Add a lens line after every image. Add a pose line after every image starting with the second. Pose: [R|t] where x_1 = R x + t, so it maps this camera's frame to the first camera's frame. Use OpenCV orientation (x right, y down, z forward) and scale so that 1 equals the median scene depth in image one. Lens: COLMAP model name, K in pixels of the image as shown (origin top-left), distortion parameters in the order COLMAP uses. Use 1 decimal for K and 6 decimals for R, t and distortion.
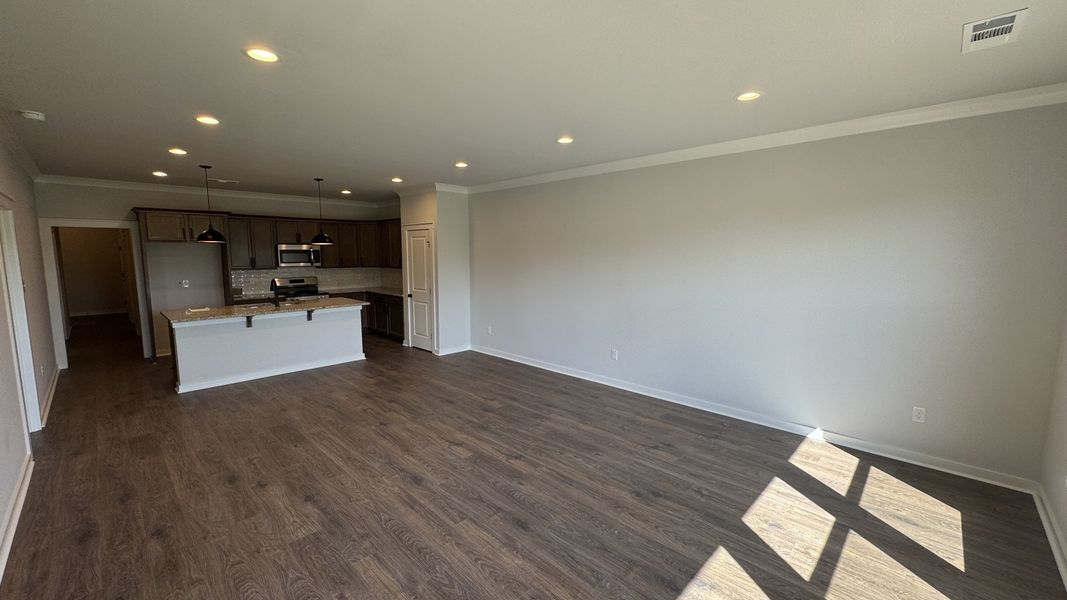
lens RADIAL K [[433.8, 0, 532.1], [0, 433.8, 301.2], [0, 0, 1]] dist [0.003997, -0.000281]
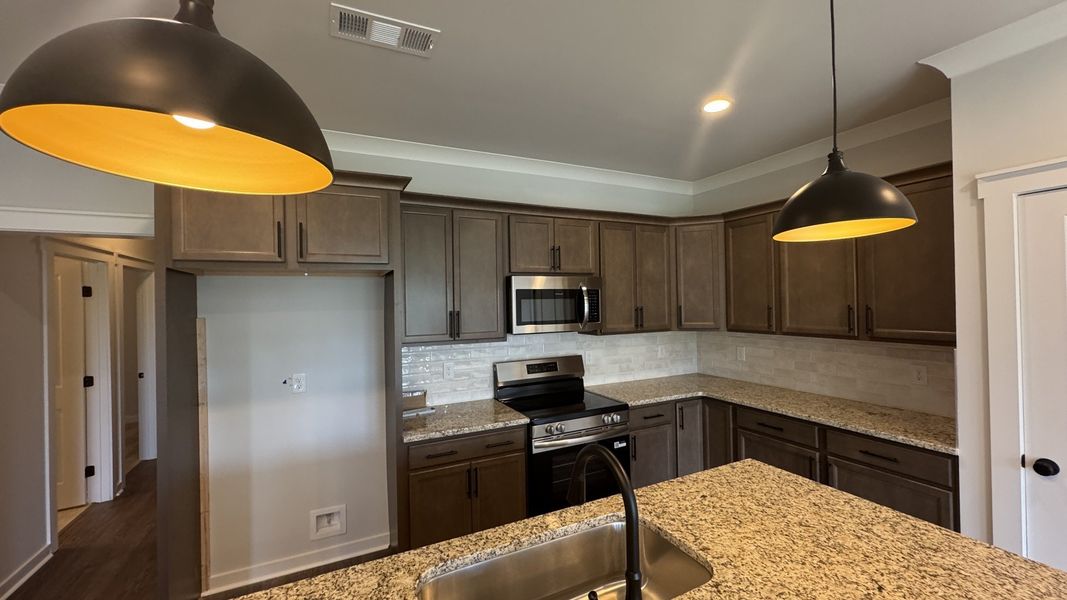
lens RADIAL K [[433.8, 0, 544.0], [0, 433.8, 299.8], [0, 0, 1]] dist [0.003997, -0.000281]
pose [[0.958047, -0.010832, -0.286407, -0.430577], [-0.019806, 0.994395, -0.103860, -0.068243], [0.285926, 0.105176, 0.952462, 0.618843]]
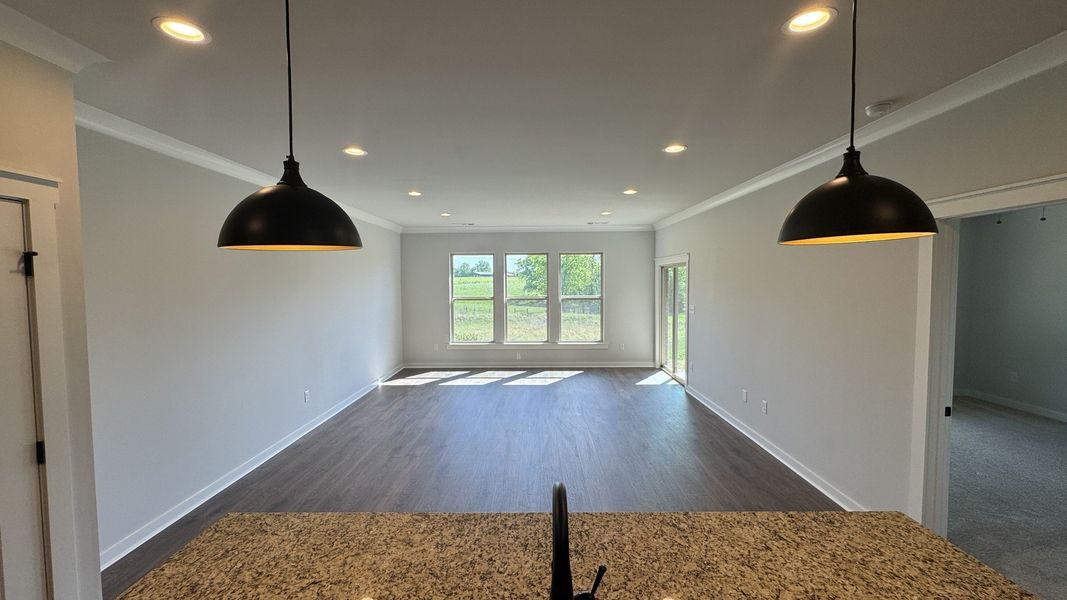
lens RADIAL K [[433.8, 0, 541.6], [0, 433.8, 293.7], [0, 0, 1]] dist [0.003997, -0.000281]
pose [[-0.714481, -0.016242, 0.699466, -1.127948], [0.087407, 0.989826, 0.112268, -0.211884], [-0.694173, 0.141352, -0.705793, 1.787548]]
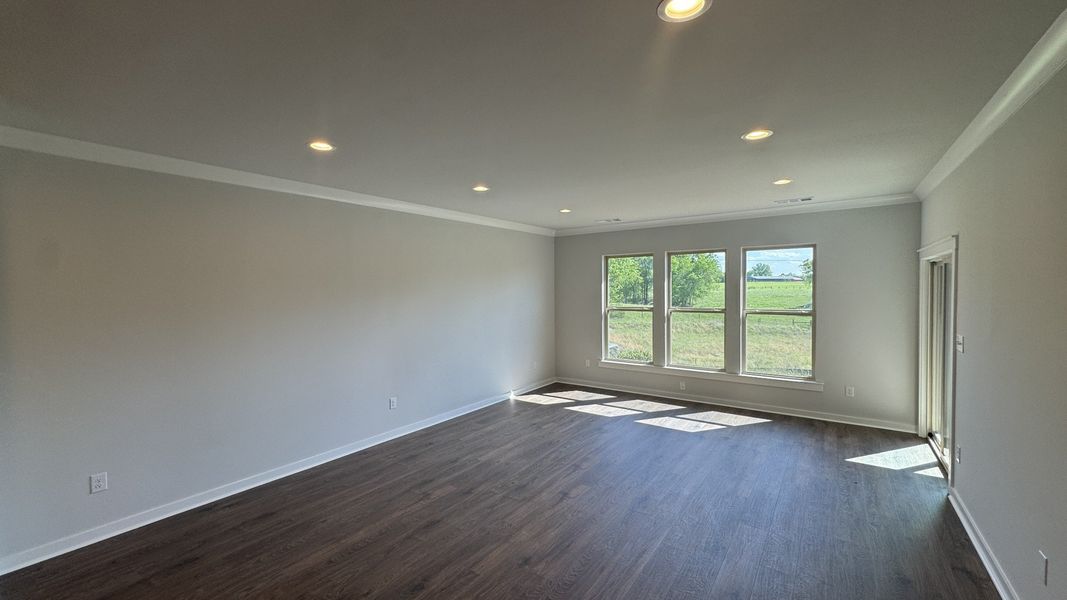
lens RADIAL K [[433.8, 0, 533.3], [0, 433.8, 299.5], [0, 0, 1]] dist [0.003997, -0.000281]
pose [[-0.169045, -0.023364, 0.985331, -1.080108], [0.122220, 0.991506, 0.044479, -0.141661], [-0.978001, 0.127946, -0.164754, 1.168875]]
